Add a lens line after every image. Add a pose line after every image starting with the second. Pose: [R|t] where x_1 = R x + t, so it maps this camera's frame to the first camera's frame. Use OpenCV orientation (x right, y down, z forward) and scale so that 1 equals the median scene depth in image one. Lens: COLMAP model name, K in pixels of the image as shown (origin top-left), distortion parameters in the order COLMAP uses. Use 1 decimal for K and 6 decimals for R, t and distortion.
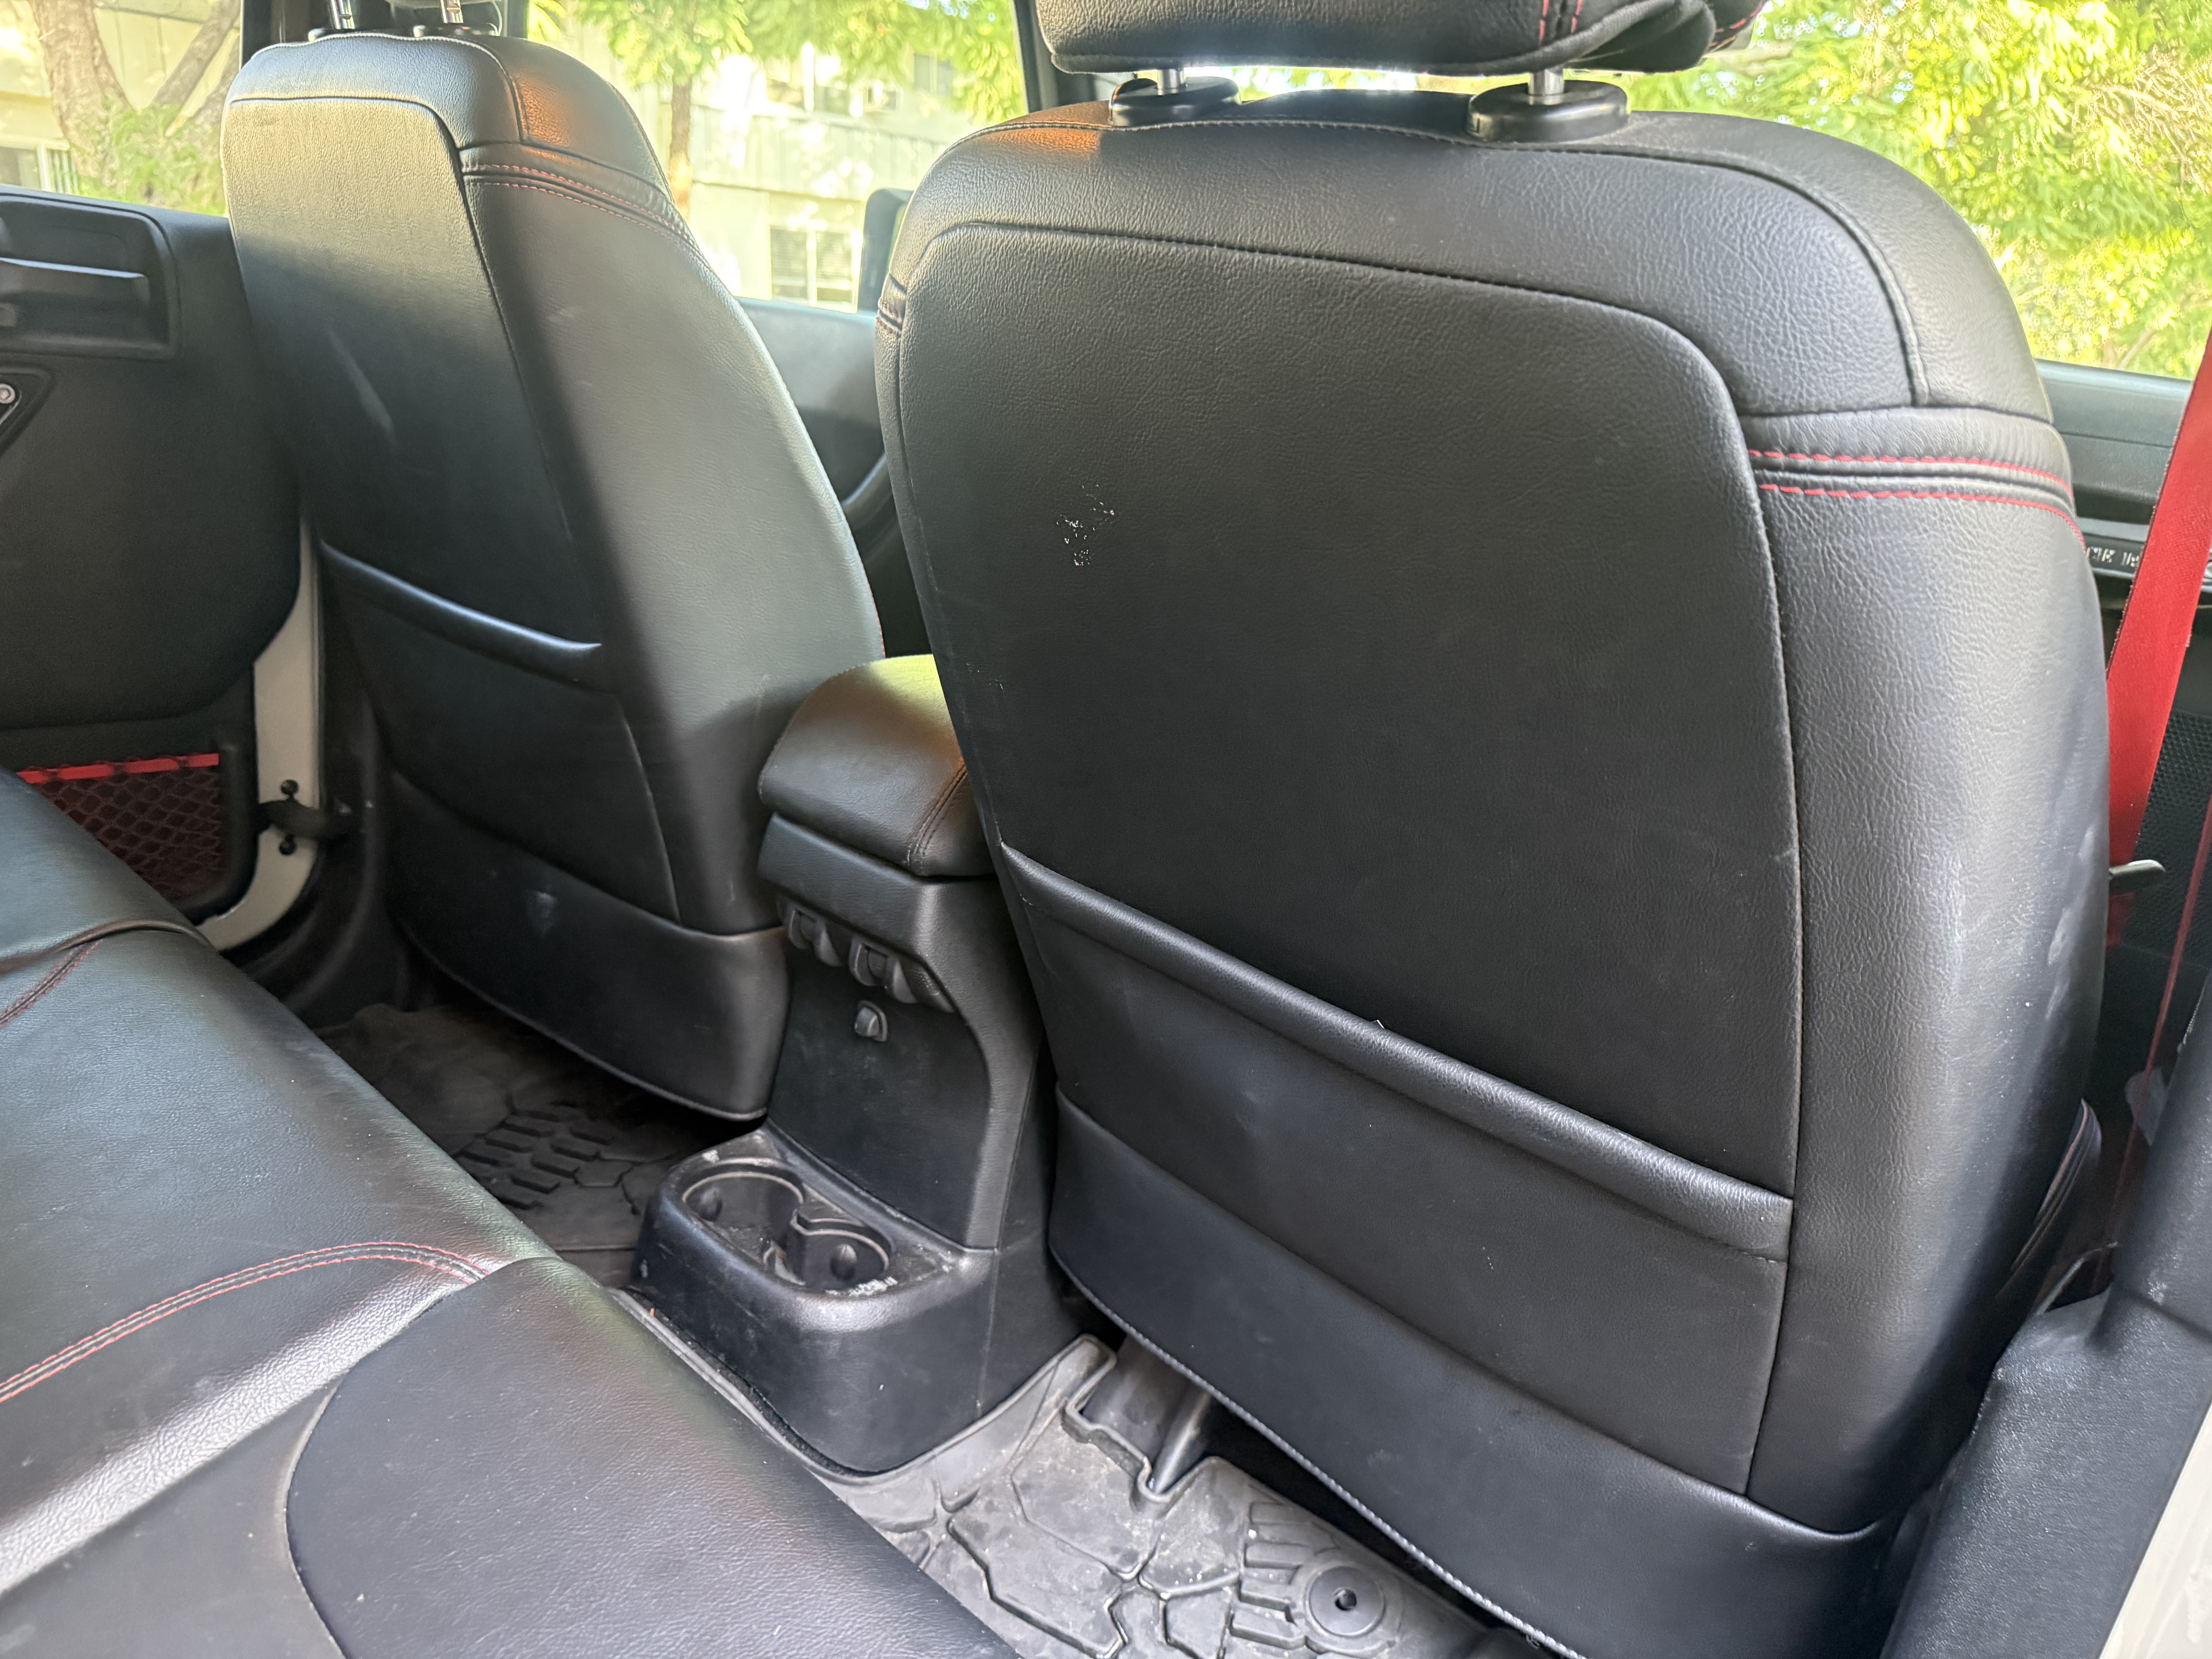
lens RADIAL K [[1587.0, 0, 1106.0], [0, 1587.0, 829.5], [0, 0, 1]] dist [0.072597, -0.089047]
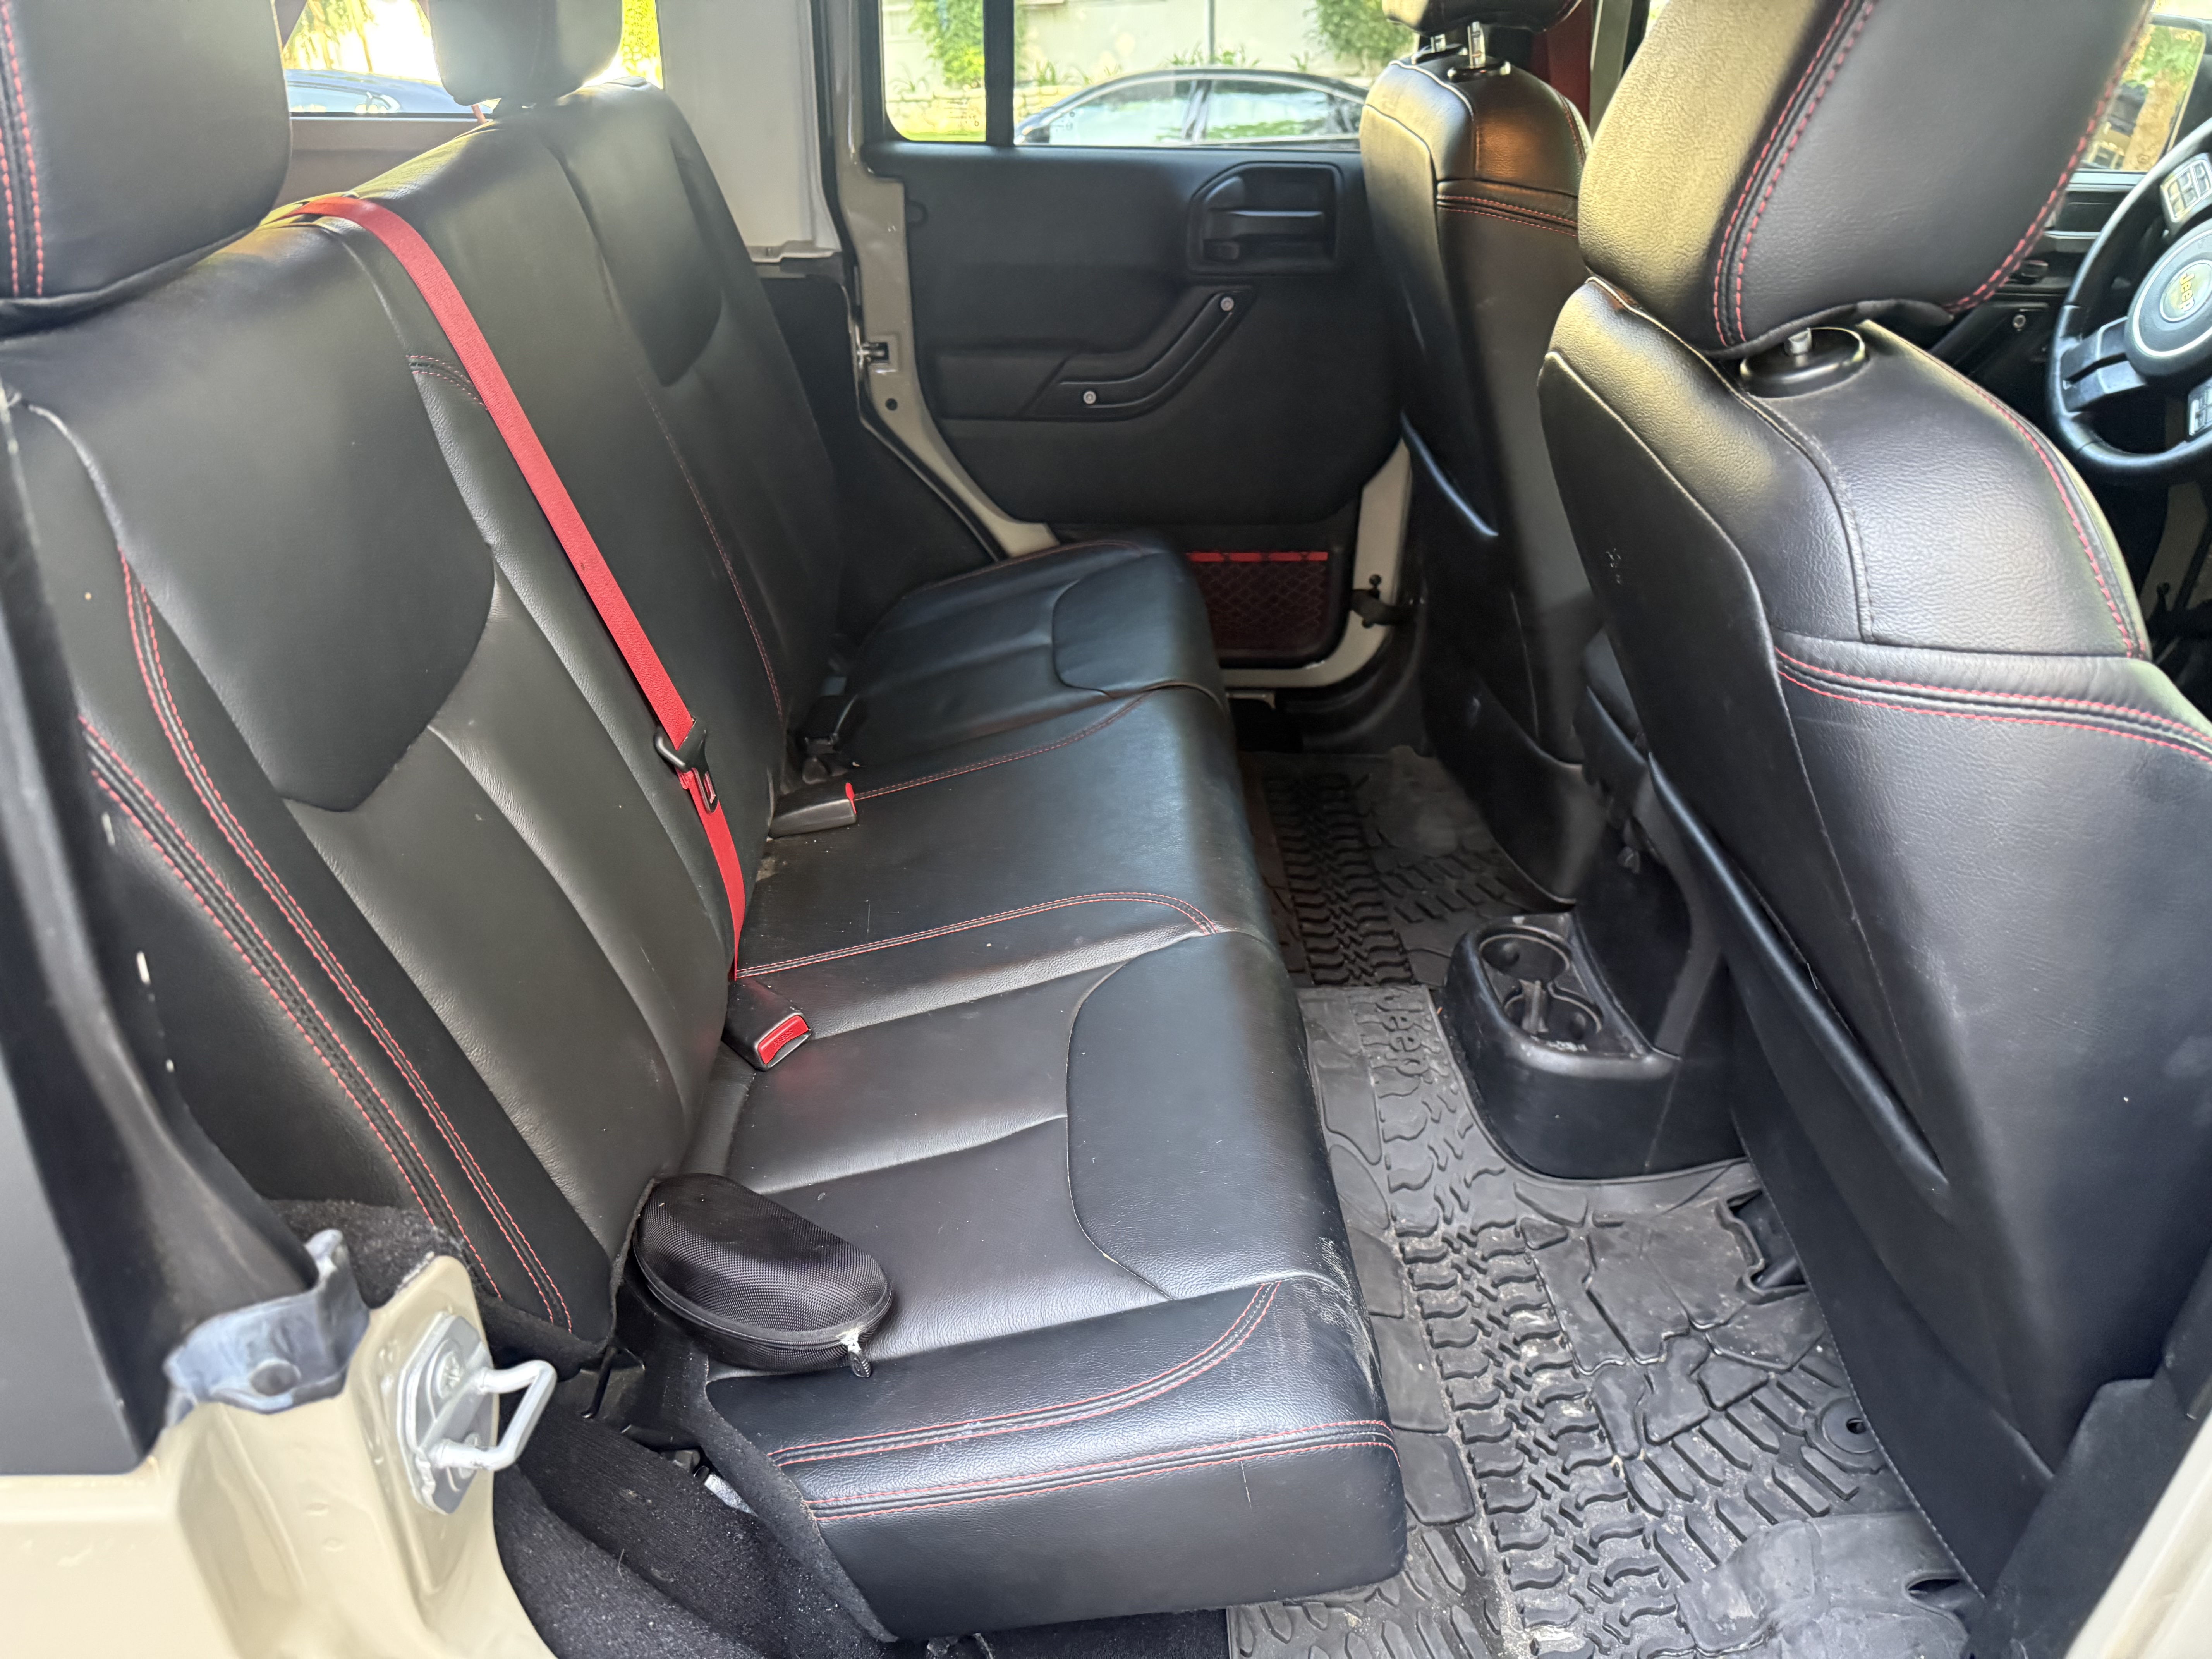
lens RADIAL K [[1587.0, 0, 1106.0], [0, 1587.0, 829.5], [0, 0, 1]] dist [0.072597, -0.089047]
pose [[0.697507, 0.259849, -0.667804, 0.391438], [-0.142488, 0.963620, 0.226129, -0.124607], [0.702269, -0.062572, 0.709157, -0.193363]]
